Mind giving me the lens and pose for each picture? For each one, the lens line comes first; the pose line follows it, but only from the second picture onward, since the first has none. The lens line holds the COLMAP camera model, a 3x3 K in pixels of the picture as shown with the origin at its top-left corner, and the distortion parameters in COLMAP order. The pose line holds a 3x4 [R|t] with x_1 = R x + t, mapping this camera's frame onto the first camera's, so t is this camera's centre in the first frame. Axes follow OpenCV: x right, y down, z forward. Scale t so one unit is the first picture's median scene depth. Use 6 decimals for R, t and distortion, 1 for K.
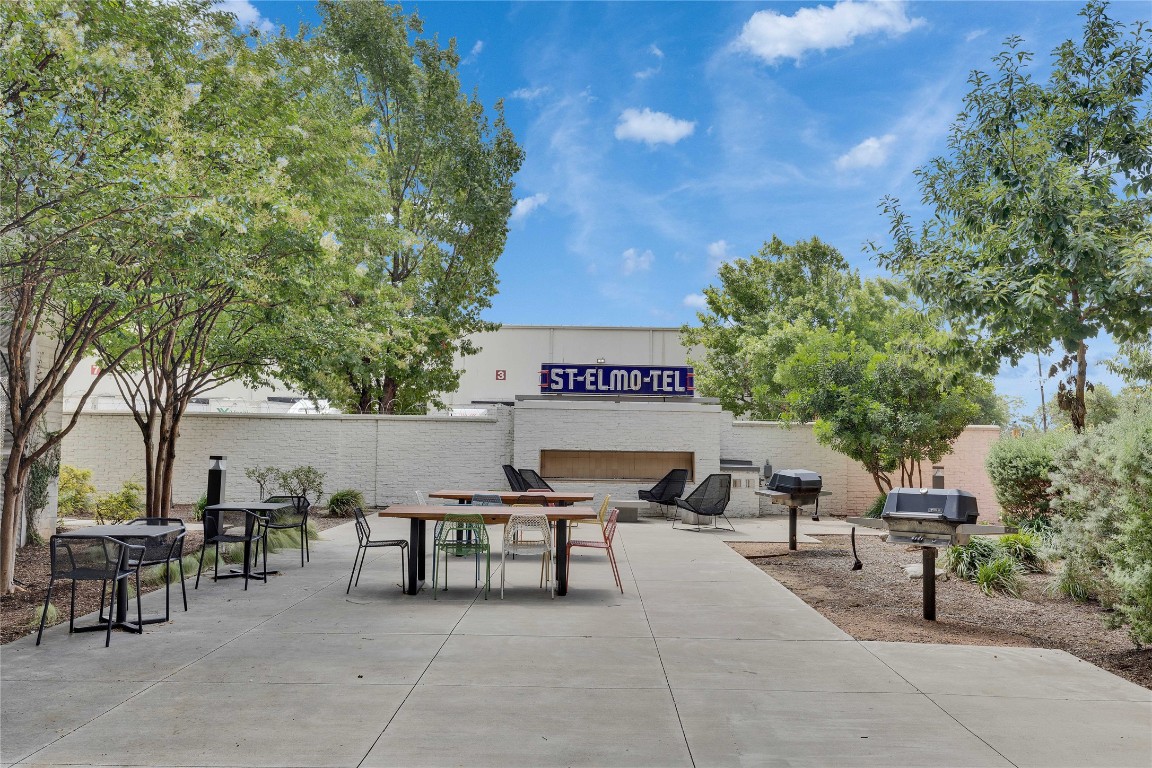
lens RADIAL K [[991.6, 0, 577.1], [0, 991.6, 367.2], [0, 0, 1]] dist [-0.032249, 0.023219]
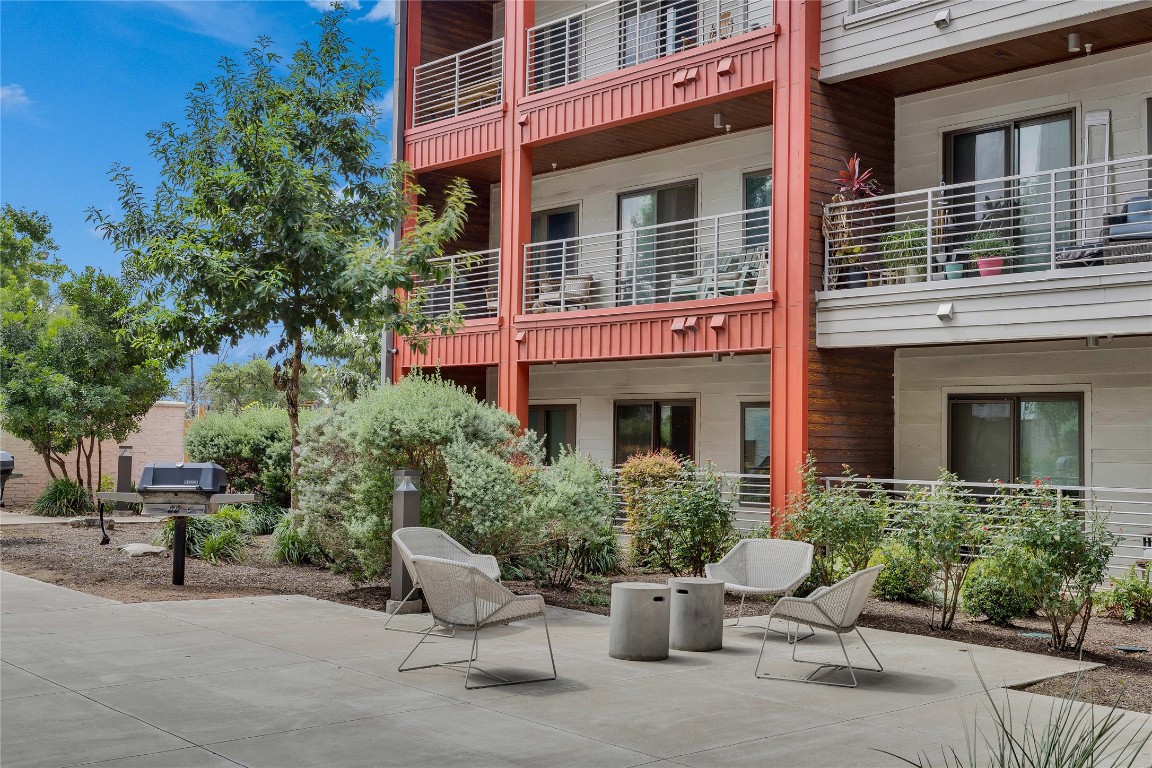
lens RADIAL K [[1271.5, 0, 576.0], [0, 1271.5, 383.5], [0, 0, 1]] dist [0.012164, 0.000000]
pose [[0.733336, 0.027021, 0.679329, -0.202929], [-0.059530, 0.997924, 0.024568, -0.016447], [-0.677255, -0.058457, 0.733422, -0.219352]]
